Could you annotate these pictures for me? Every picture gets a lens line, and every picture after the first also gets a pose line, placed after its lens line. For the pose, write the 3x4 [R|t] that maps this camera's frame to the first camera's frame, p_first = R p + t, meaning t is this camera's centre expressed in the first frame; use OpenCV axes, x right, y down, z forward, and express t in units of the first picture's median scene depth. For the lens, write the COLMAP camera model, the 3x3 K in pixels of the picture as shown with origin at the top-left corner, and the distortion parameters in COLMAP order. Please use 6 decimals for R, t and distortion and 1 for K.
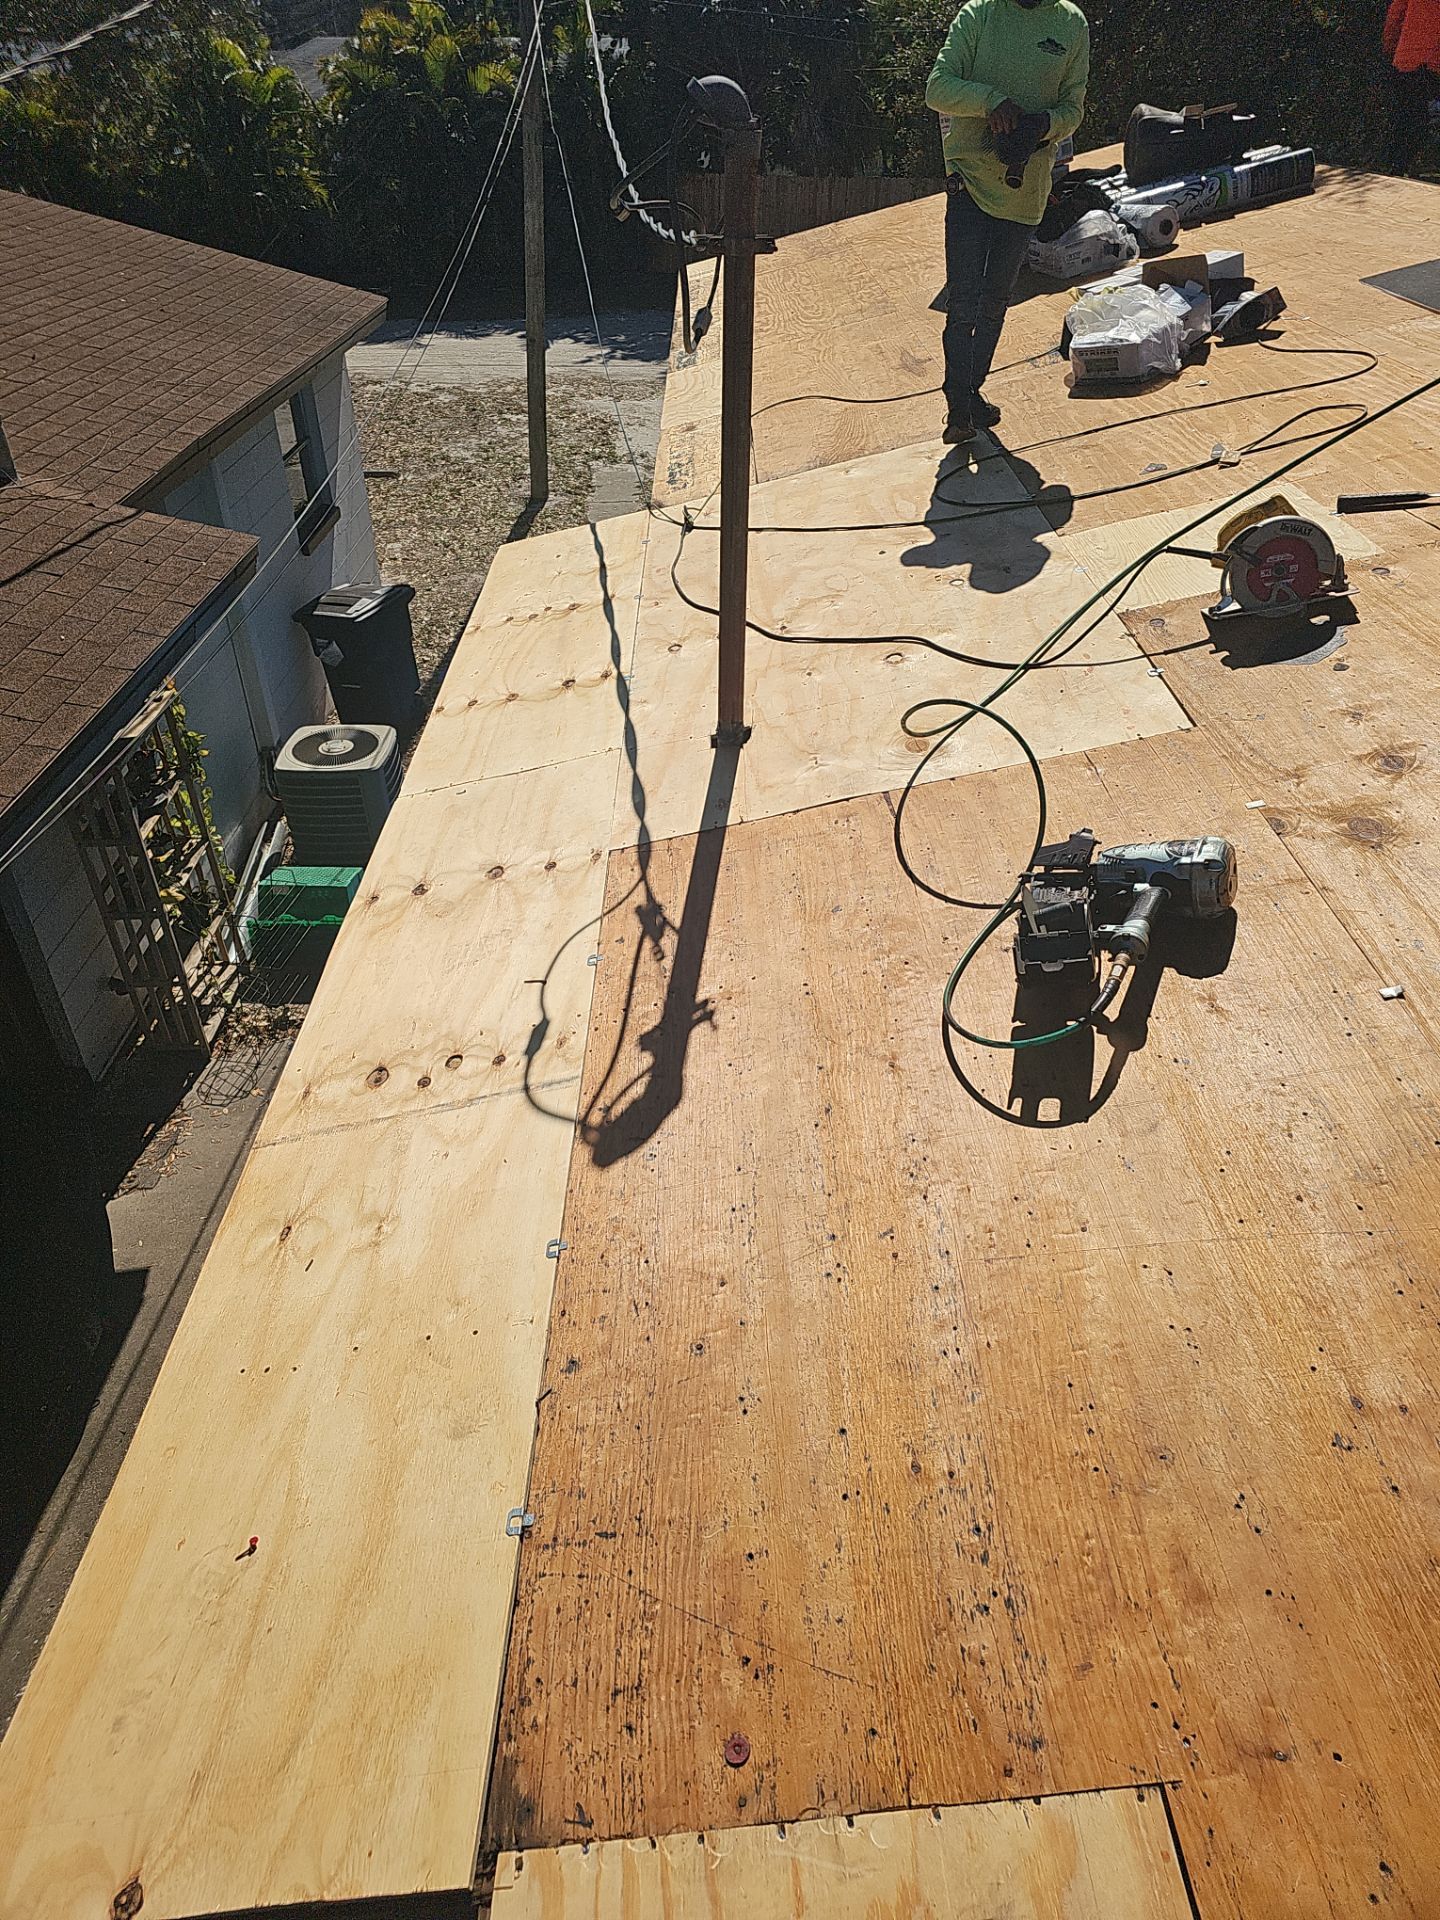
lens RADIAL K [[1247.5, 0, 715.1], [0, 1247.5, 951.6], [0, 0, 1]] dist [0.024845, -0.026308]
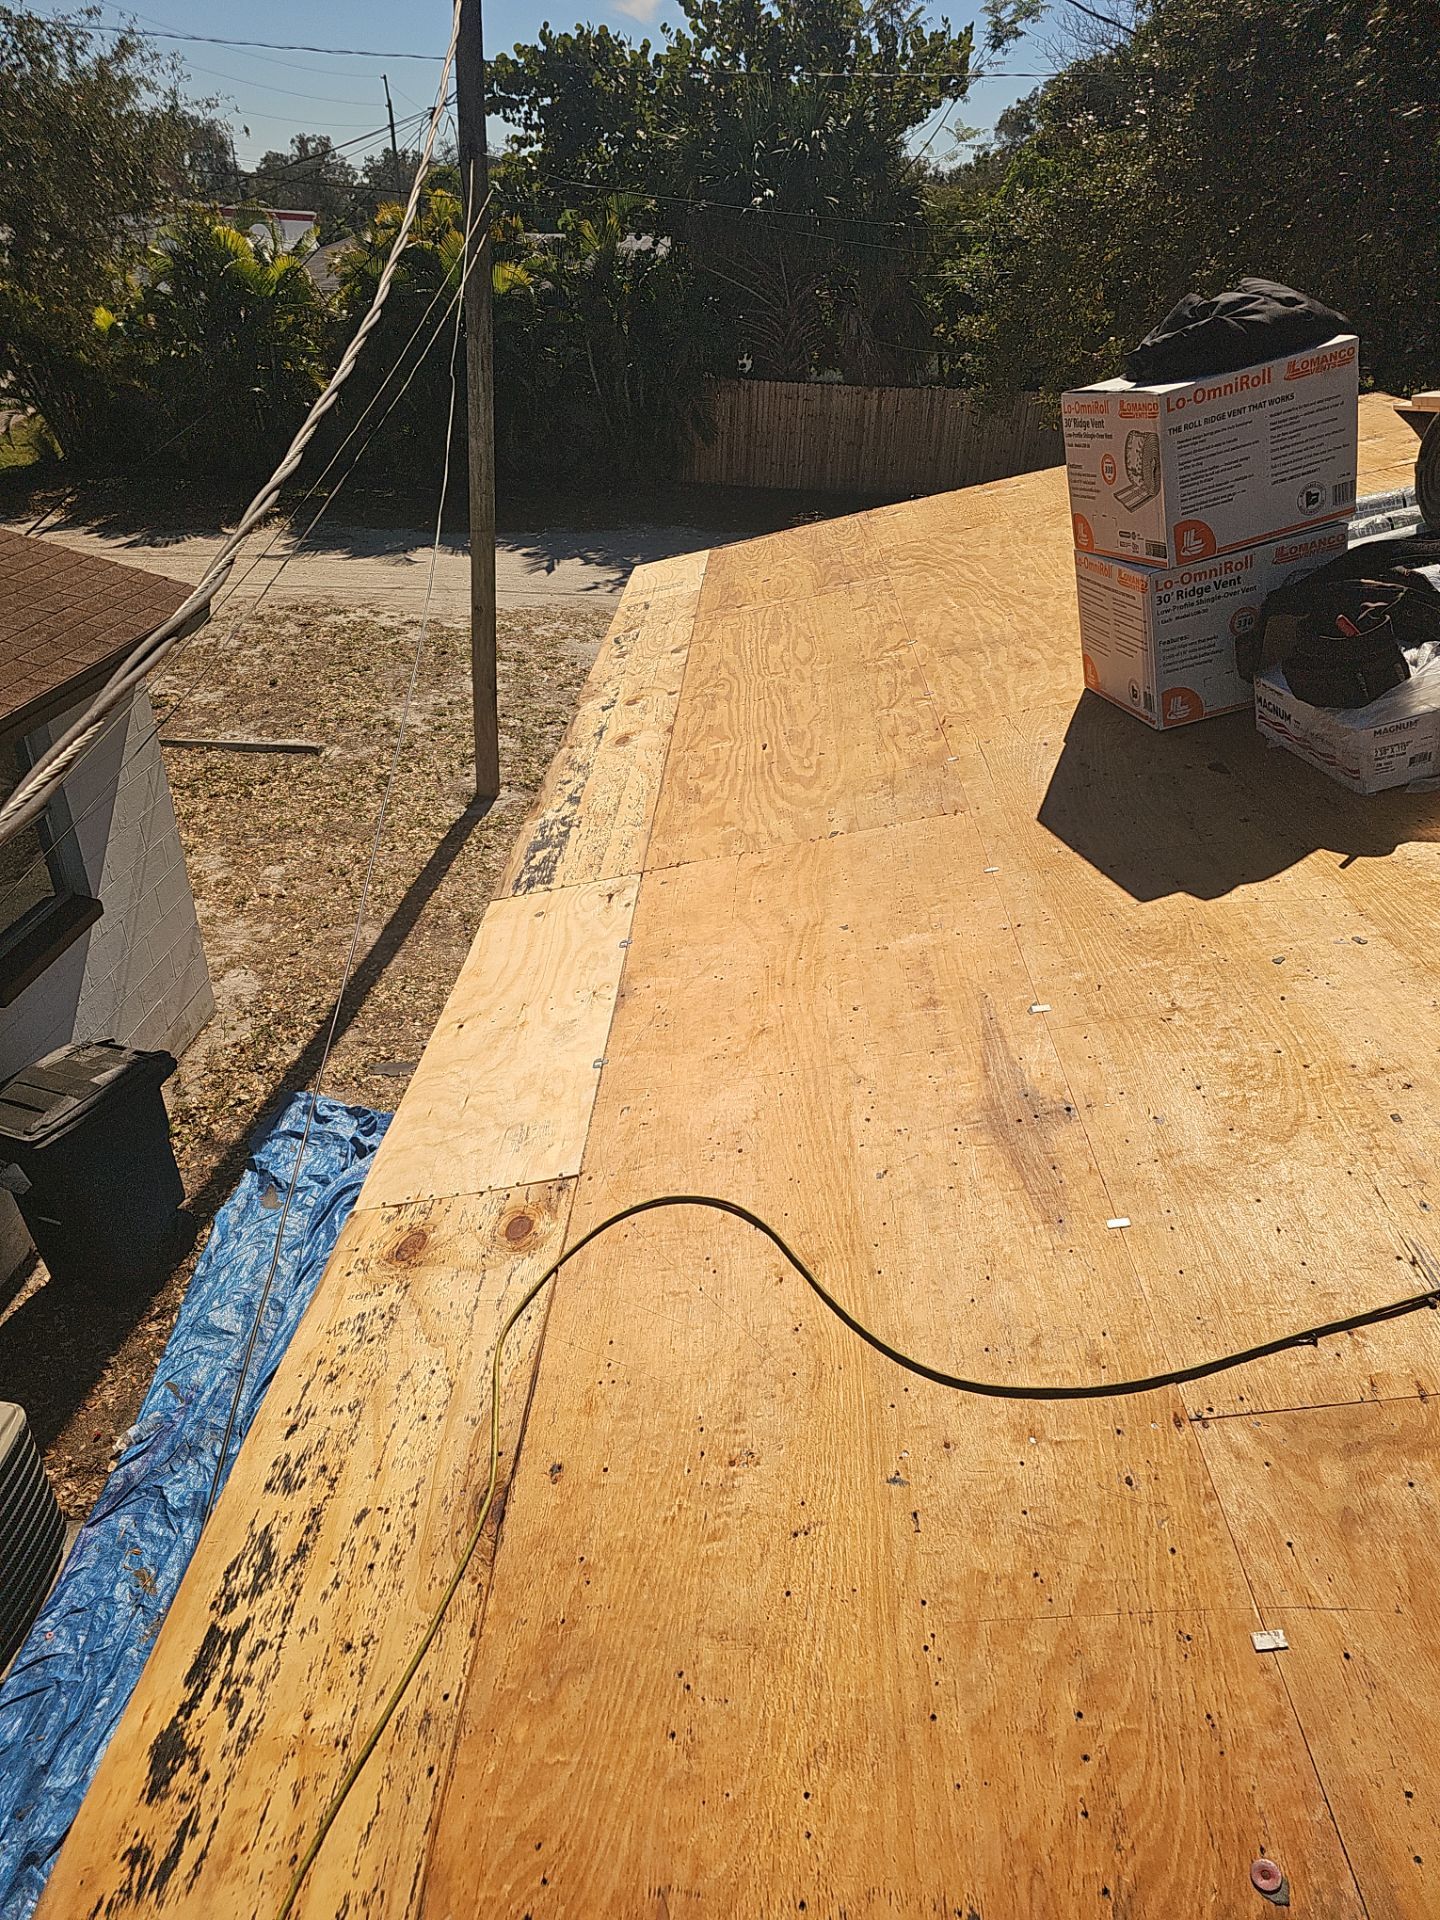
lens RADIAL K [[1252.7, 0, 720.0], [0, 1252.7, 960.0], [0, 0, 1]] dist [0.064323, -0.046003]
pose [[0.998987, 0.034252, -0.029186, 0.039325], [-0.037318, 0.993014, -0.111943, -0.230229], [0.025148, 0.112919, 0.993286, 0.308925]]
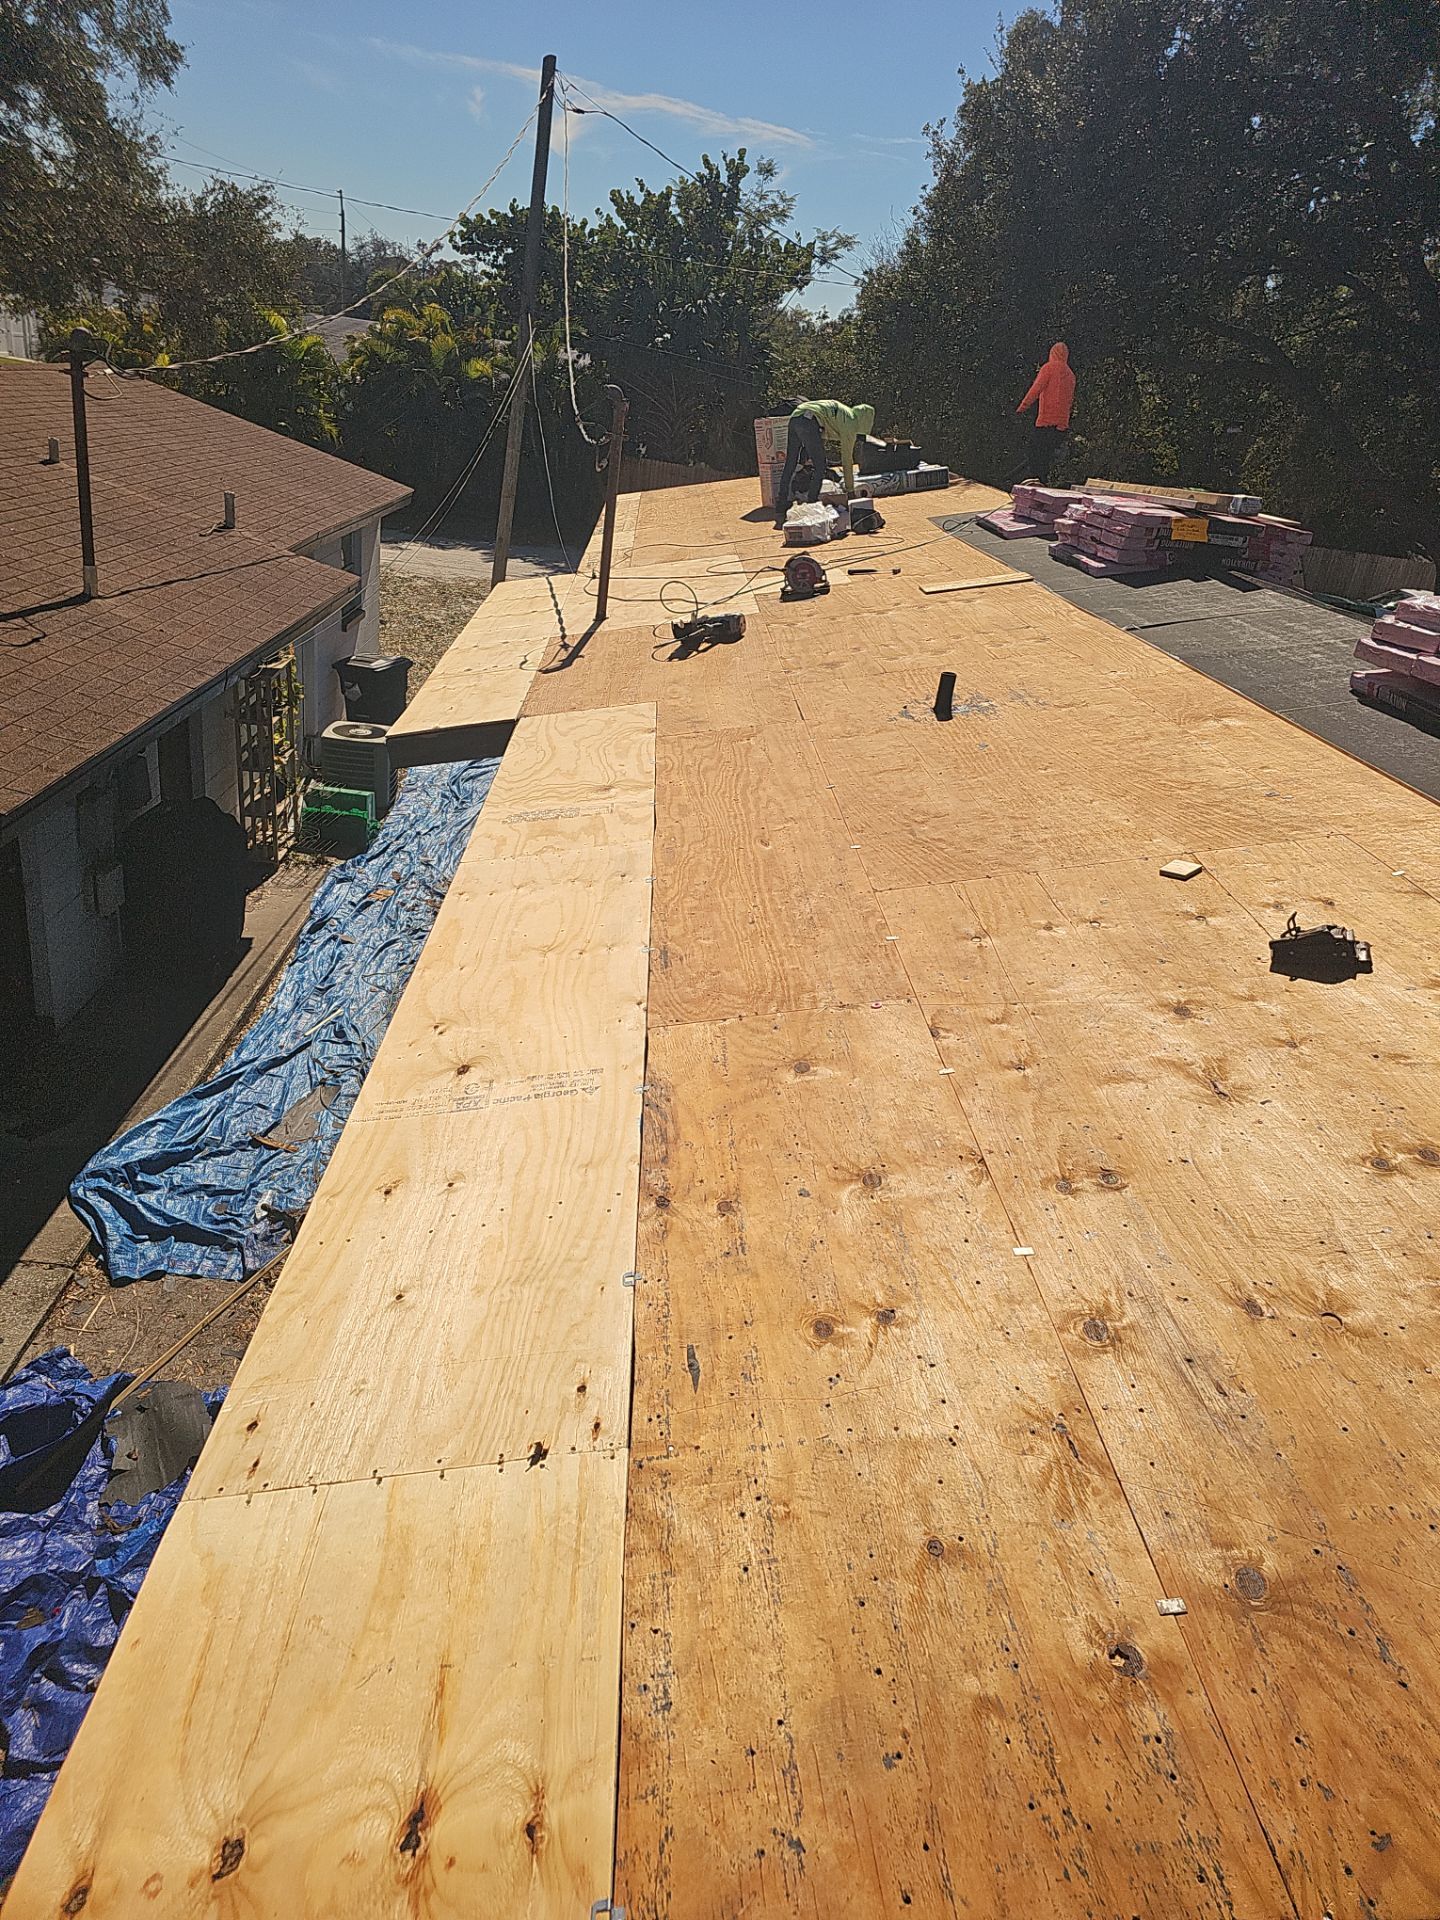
lens RADIAL K [[1247.5, 0, 715.1], [0, 1247.5, 951.6], [0, 0, 1]] dist [0.024845, -0.026308]
pose [[0.991474, 0.100007, 0.083539, 0.027376], [-0.082326, 0.977675, -0.193326, 0.267156], [-0.101008, 0.184800, 0.977572, -0.385371]]
